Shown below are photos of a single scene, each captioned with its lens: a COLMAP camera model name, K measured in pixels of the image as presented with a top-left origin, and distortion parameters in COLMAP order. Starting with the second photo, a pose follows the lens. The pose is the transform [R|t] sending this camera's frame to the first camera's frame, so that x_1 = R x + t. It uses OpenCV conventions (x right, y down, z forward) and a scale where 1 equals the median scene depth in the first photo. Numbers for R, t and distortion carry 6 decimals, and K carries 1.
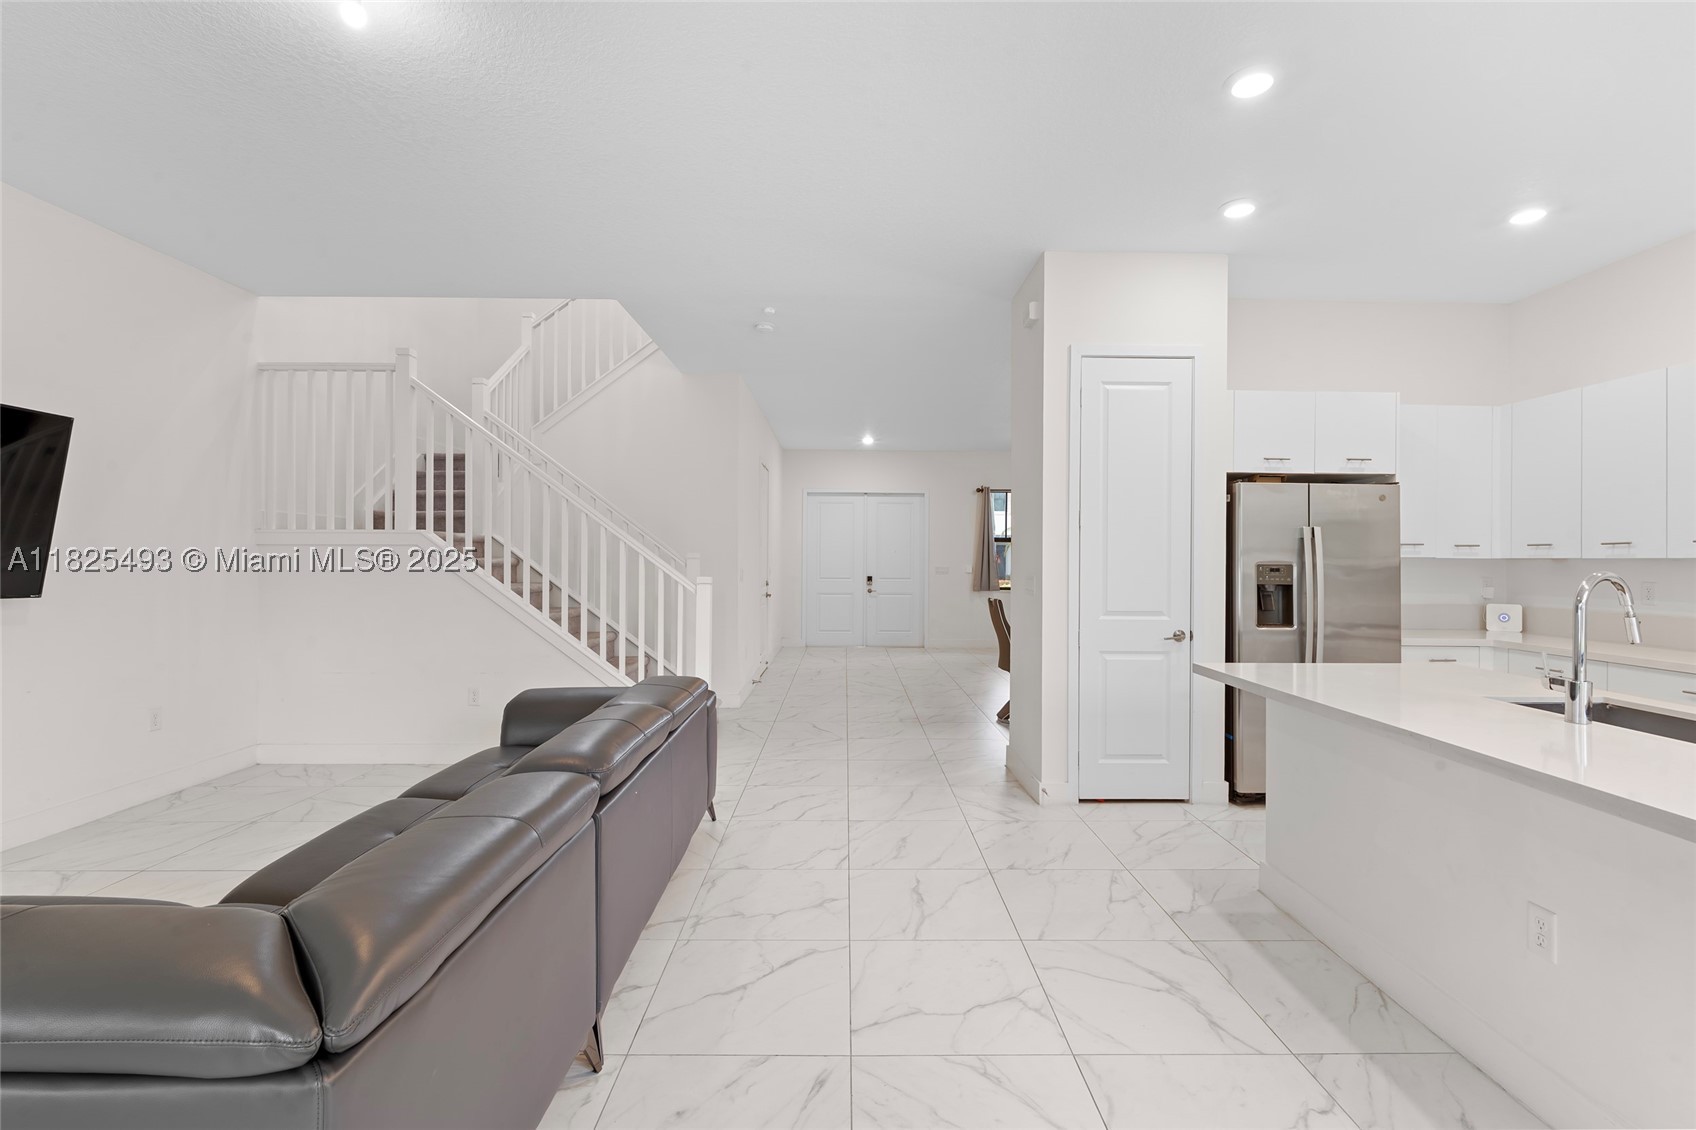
lens RADIAL K [[752.1, 0, 860.5], [0, 752.1, 561.0], [0, 0, 1]] dist [-0.006054, -0.000479]
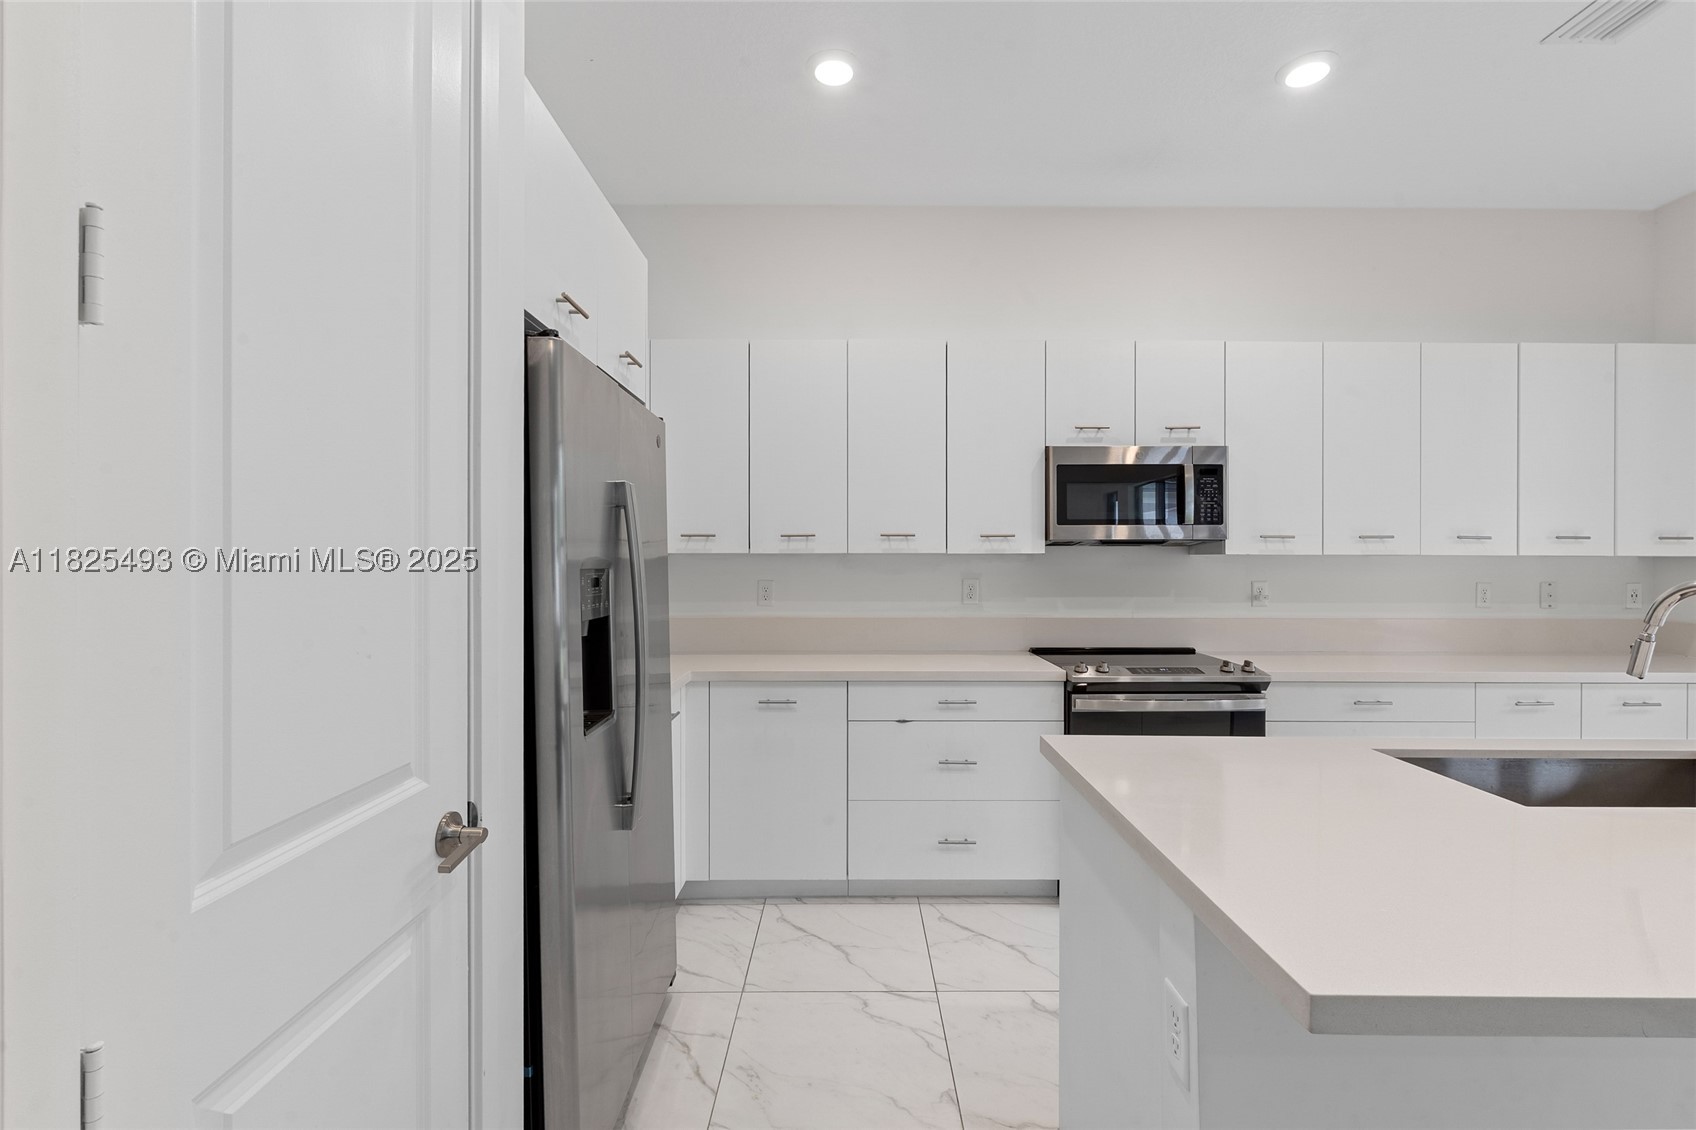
lens RADIAL K [[761.4, 0, 850.3], [0, 761.4, 560.2], [0, 0, 1]] dist [-0.003498, -0.000834]
pose [[0.018500, -0.007425, 0.999801, 0.148649], [0.001032, 0.999972, 0.007407, -0.002749], [-0.999828, 0.000895, 0.018507, 0.839029]]
